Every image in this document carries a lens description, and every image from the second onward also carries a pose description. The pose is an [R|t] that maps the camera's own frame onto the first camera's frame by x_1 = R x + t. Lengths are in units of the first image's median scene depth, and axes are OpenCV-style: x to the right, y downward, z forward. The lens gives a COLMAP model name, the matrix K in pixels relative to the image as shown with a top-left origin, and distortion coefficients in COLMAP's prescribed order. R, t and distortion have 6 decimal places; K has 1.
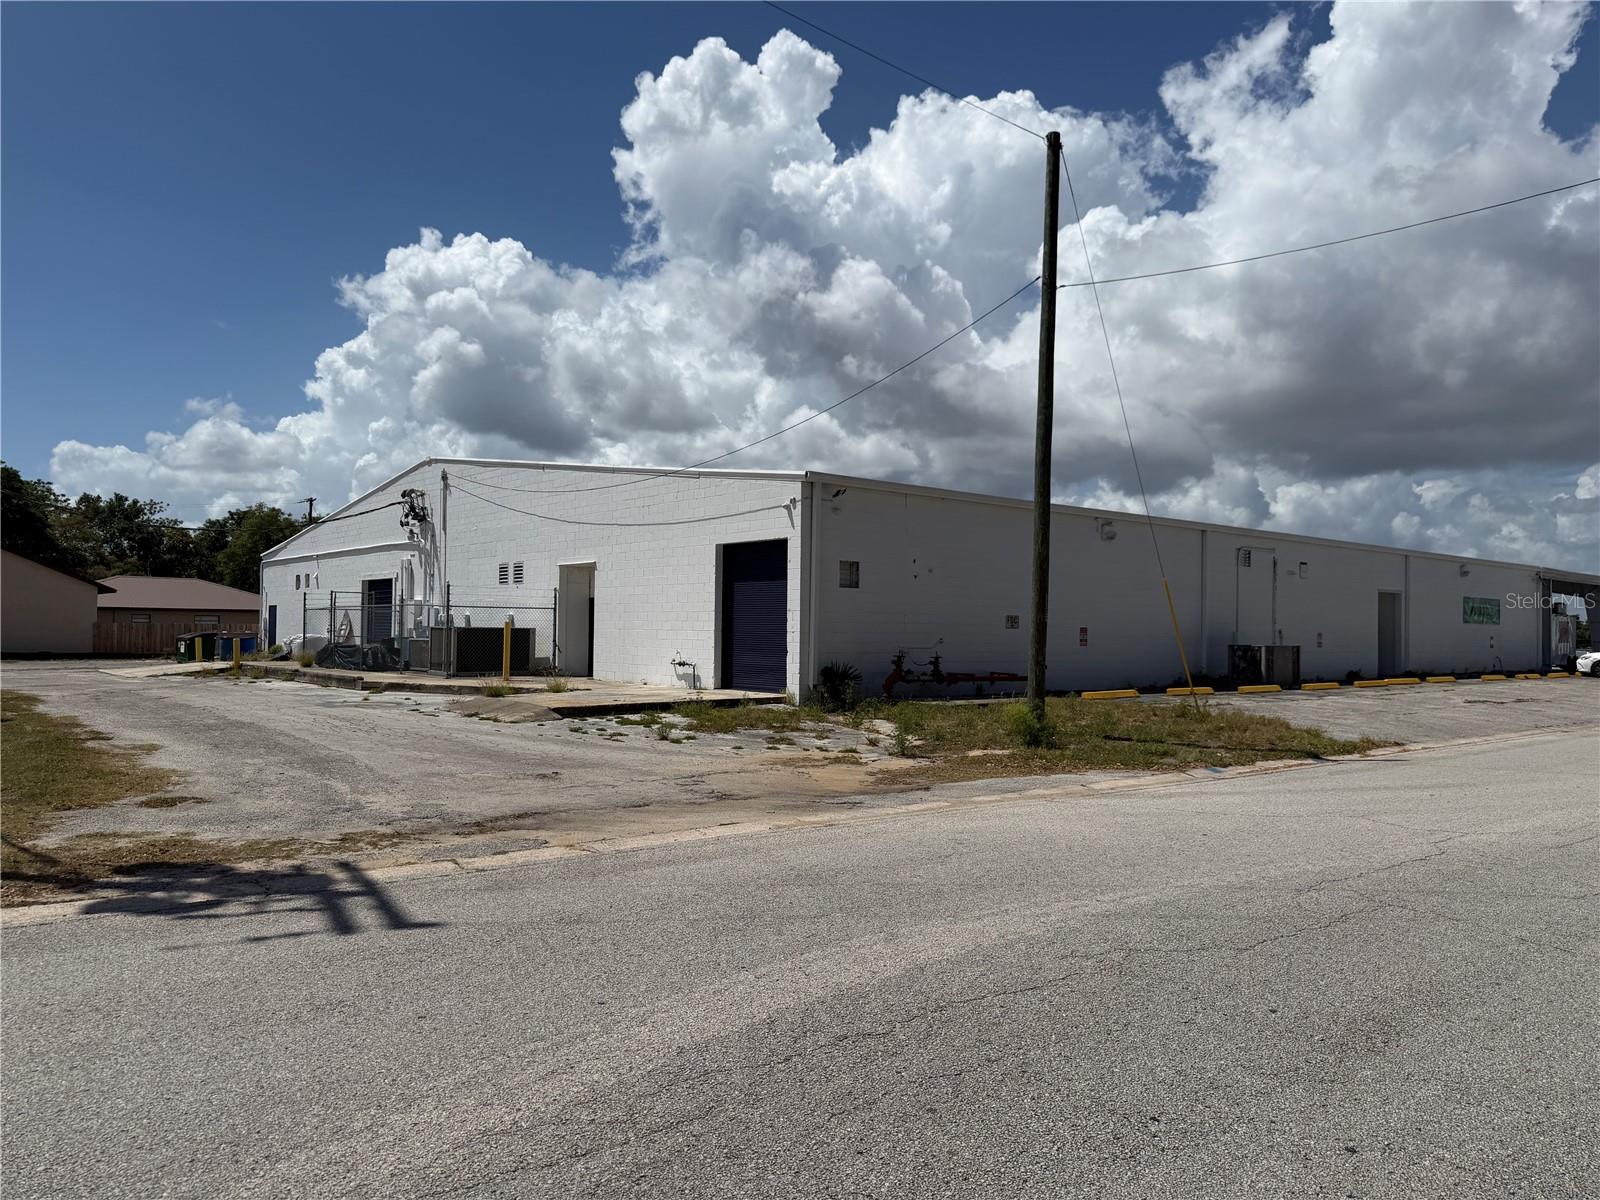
lens RADIAL K [[1144.8, 0, 805.5], [0, 1144.8, 606.8], [0, 0, 1]] dist [0.078193, -0.094452]
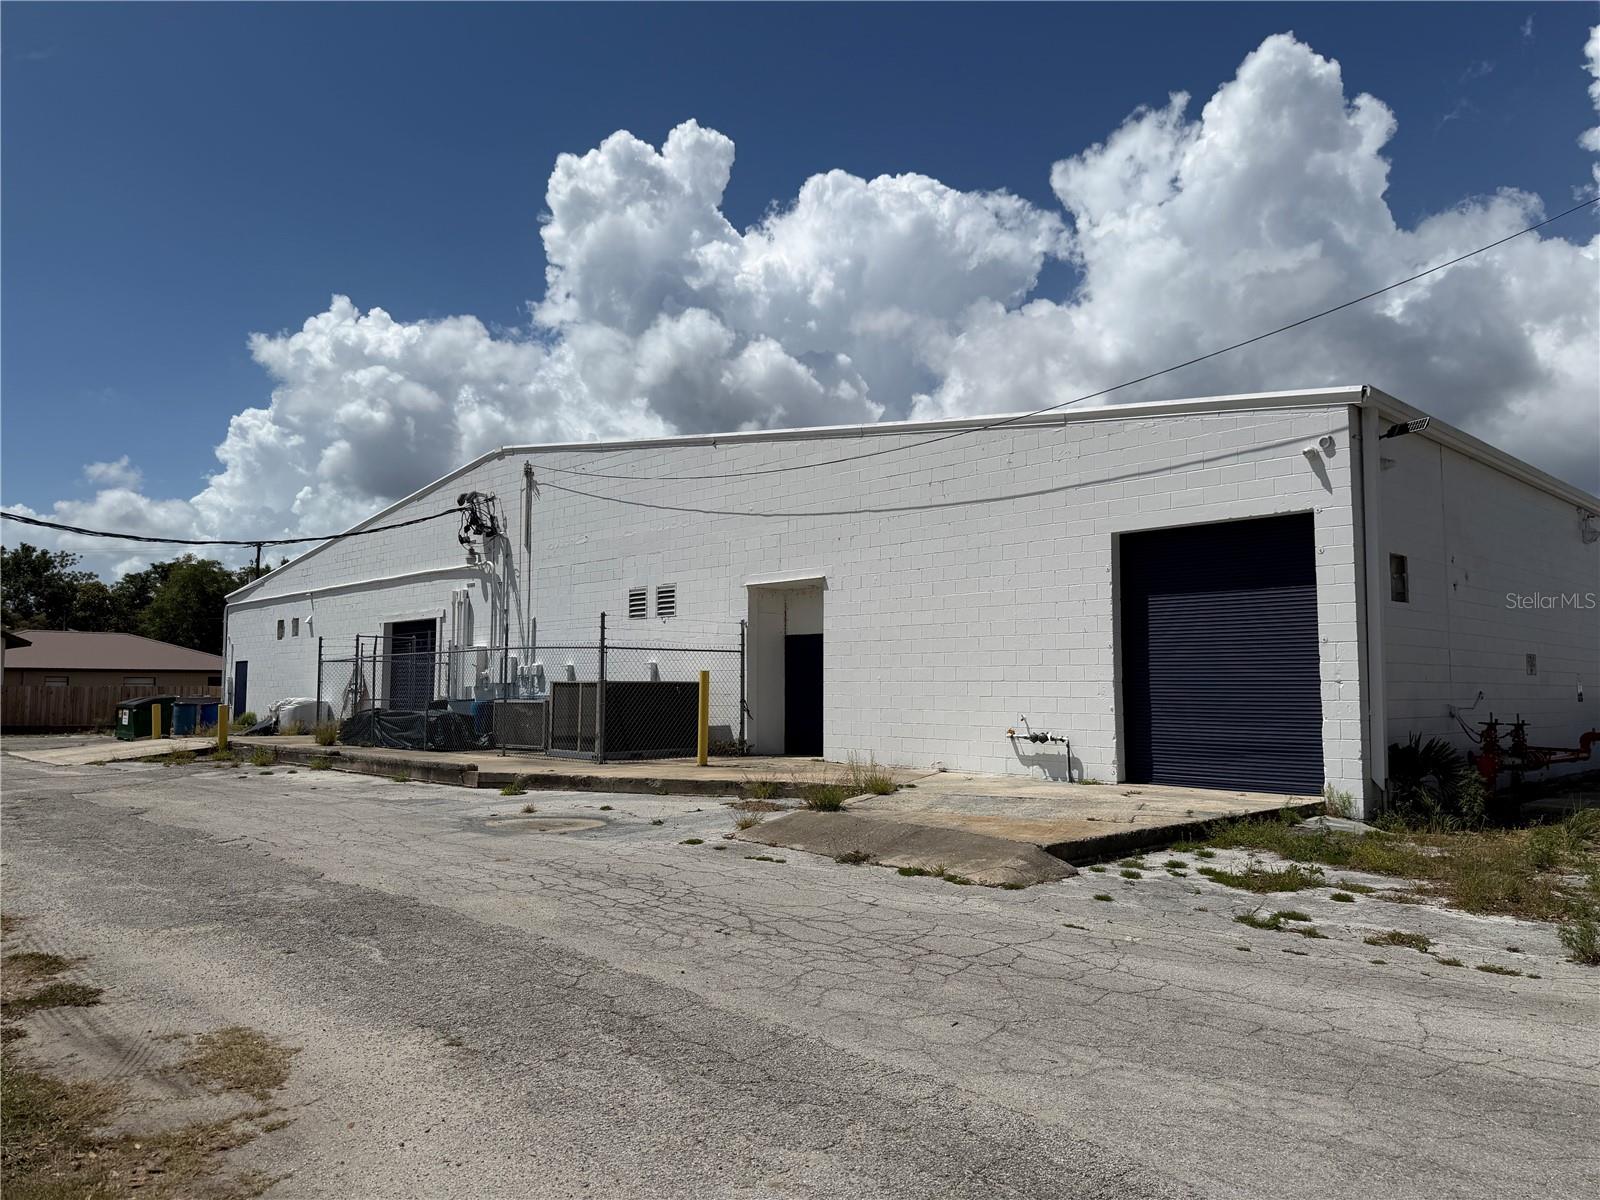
lens RADIAL K [[1144.8, 0, 805.5], [0, 1144.8, 606.8], [0, 0, 1]] dist [0.078193, -0.094452]
pose [[0.998023, -0.005597, 0.062603, -0.205207], [0.008900, 0.998576, -0.052601, 0.009572], [-0.062219, 0.053055, 0.996651, 0.317640]]
